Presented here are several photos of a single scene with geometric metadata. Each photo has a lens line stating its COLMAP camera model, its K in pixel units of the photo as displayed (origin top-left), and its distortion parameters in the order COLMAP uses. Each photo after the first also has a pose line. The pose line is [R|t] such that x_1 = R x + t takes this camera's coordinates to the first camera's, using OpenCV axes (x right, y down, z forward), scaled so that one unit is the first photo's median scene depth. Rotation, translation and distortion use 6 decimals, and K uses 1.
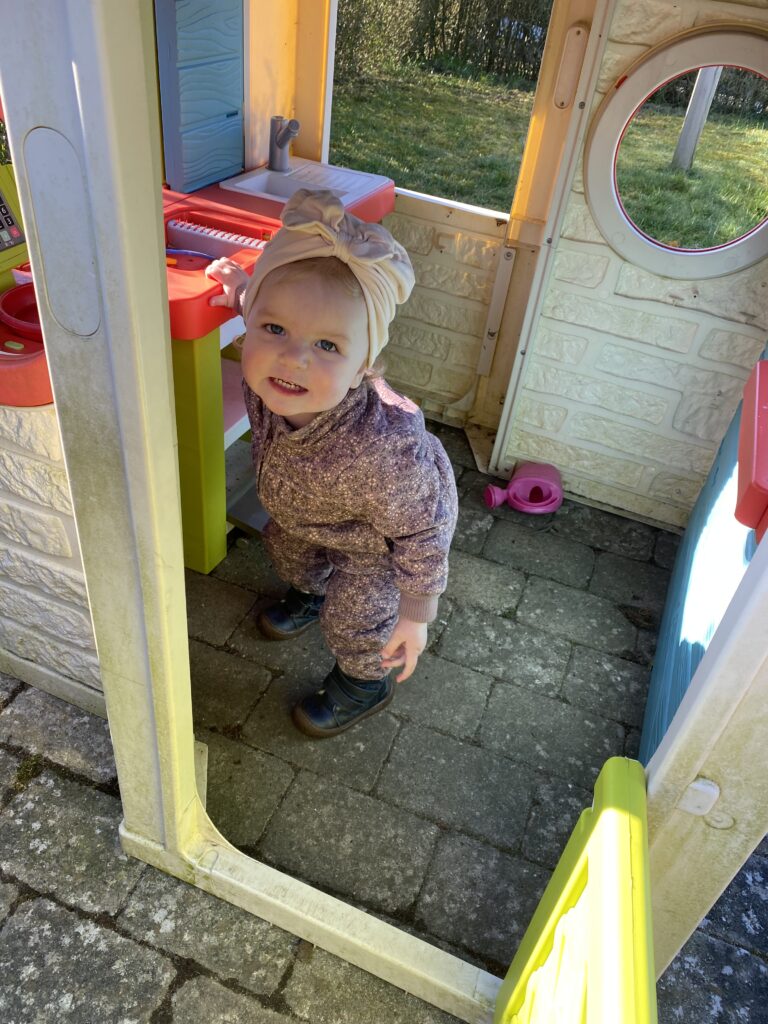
lens RADIAL K [[777.9, 0, 391.9], [0, 777.9, 517.7], [0, 0, 1]] dist [-0.006763, 0.002425]
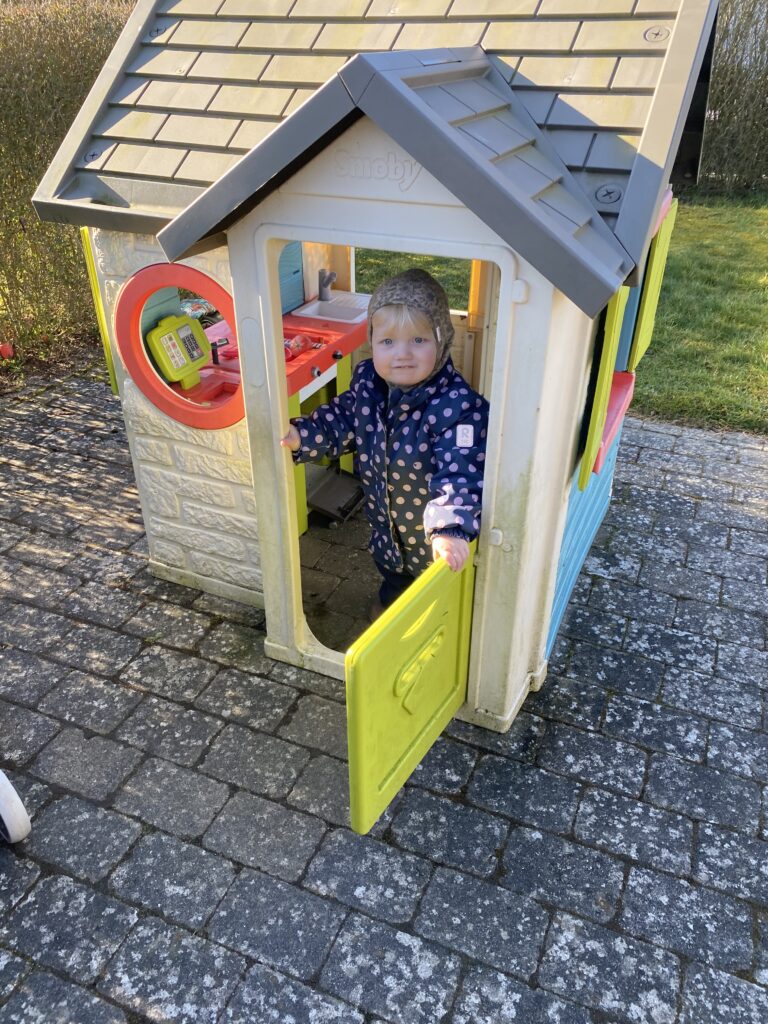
lens RADIAL K [[777.9, 0, 378.7], [0, 777.9, 510.9], [0, 0, 1]] dist [-0.006763, 0.002425]
pose [[0.992418, -0.077867, -0.095101, 0.145262], [0.066947, 0.991329, -0.113066, 0.308434], [0.103080, 0.105842, 0.989026, -0.932356]]
